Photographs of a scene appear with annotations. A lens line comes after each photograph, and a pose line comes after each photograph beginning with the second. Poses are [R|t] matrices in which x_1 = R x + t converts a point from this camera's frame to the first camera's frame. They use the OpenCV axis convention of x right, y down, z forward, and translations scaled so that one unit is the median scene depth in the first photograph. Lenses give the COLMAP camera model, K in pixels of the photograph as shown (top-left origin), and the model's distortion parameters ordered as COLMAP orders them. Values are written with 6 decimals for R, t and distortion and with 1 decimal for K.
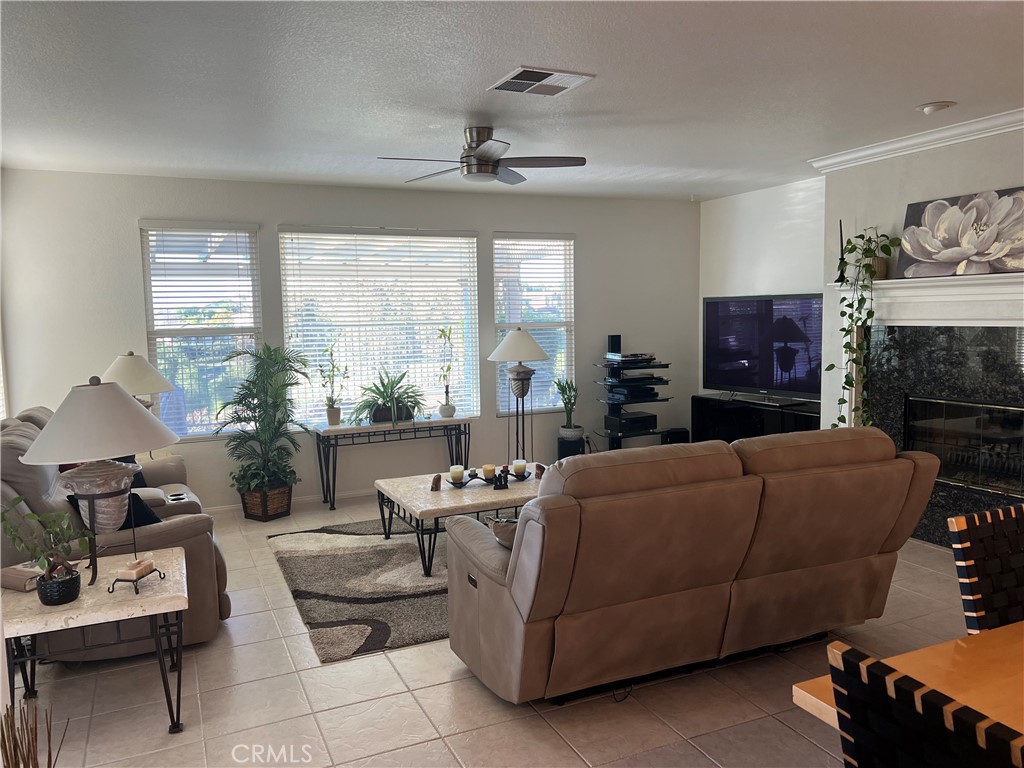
lens RADIAL K [[767.3, 0, 517.5], [0, 767.3, 394.2], [0, 0, 1]] dist [0.076561, -0.096042]
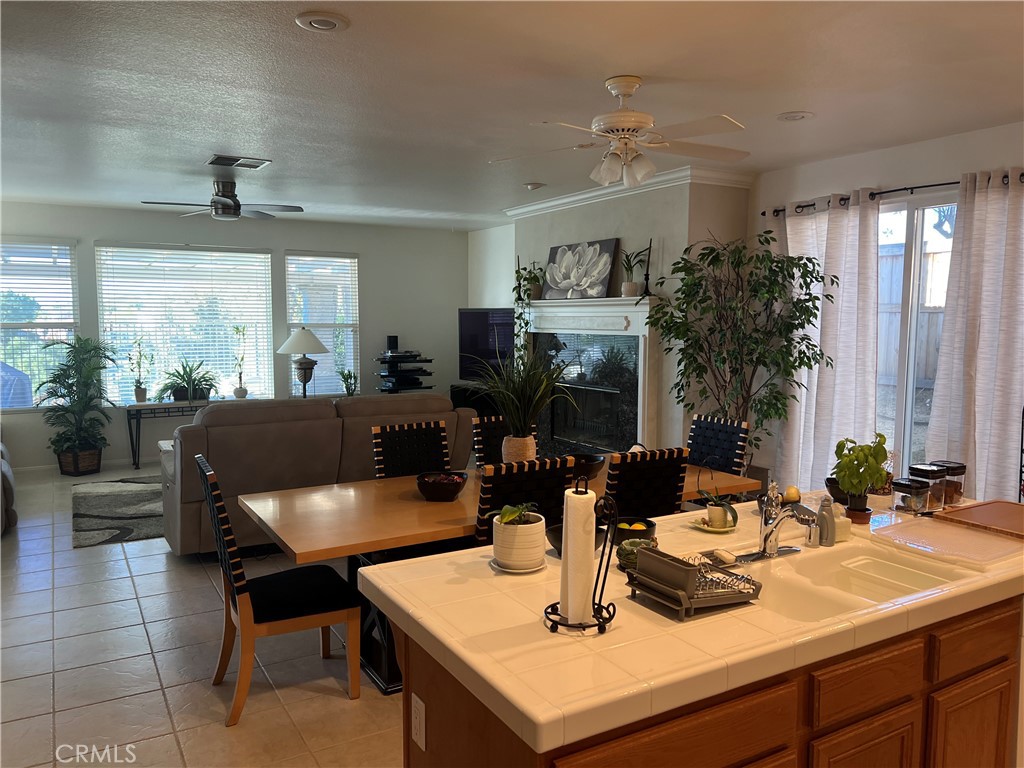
lens RADIAL K [[767.3, 0, 517.5], [0, 767.3, 394.2], [0, 0, 1]] dist [0.076561, -0.096042]
pose [[0.994295, 0.013115, 0.105855, 0.239571], [-0.012615, 0.999906, -0.005396, 0.027036], [-0.105916, 0.004030, 0.994367, -0.320417]]
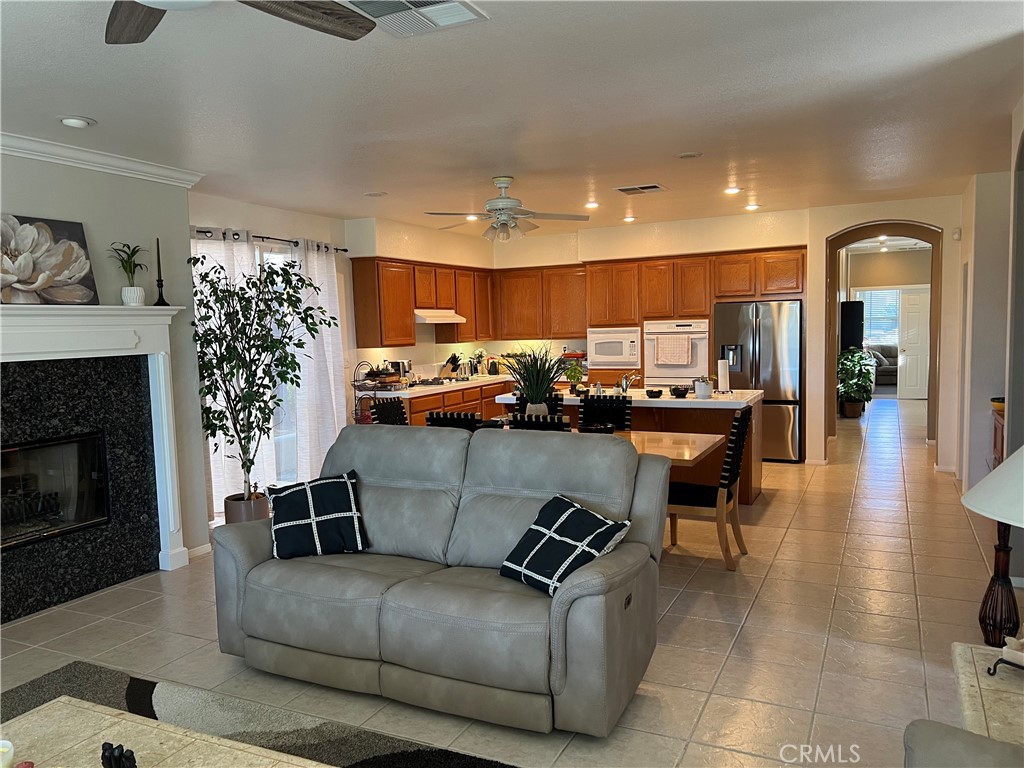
lens RADIAL K [[767.3, 0, 517.5], [0, 767.3, 394.2], [0, 0, 1]] dist [0.076561, -0.096042]
pose [[-0.634240, -0.032306, 0.772461, -0.356343], [0.120542, 0.982776, 0.140074, -0.079025], [-0.763682, 0.181954, -0.619421, 0.836235]]
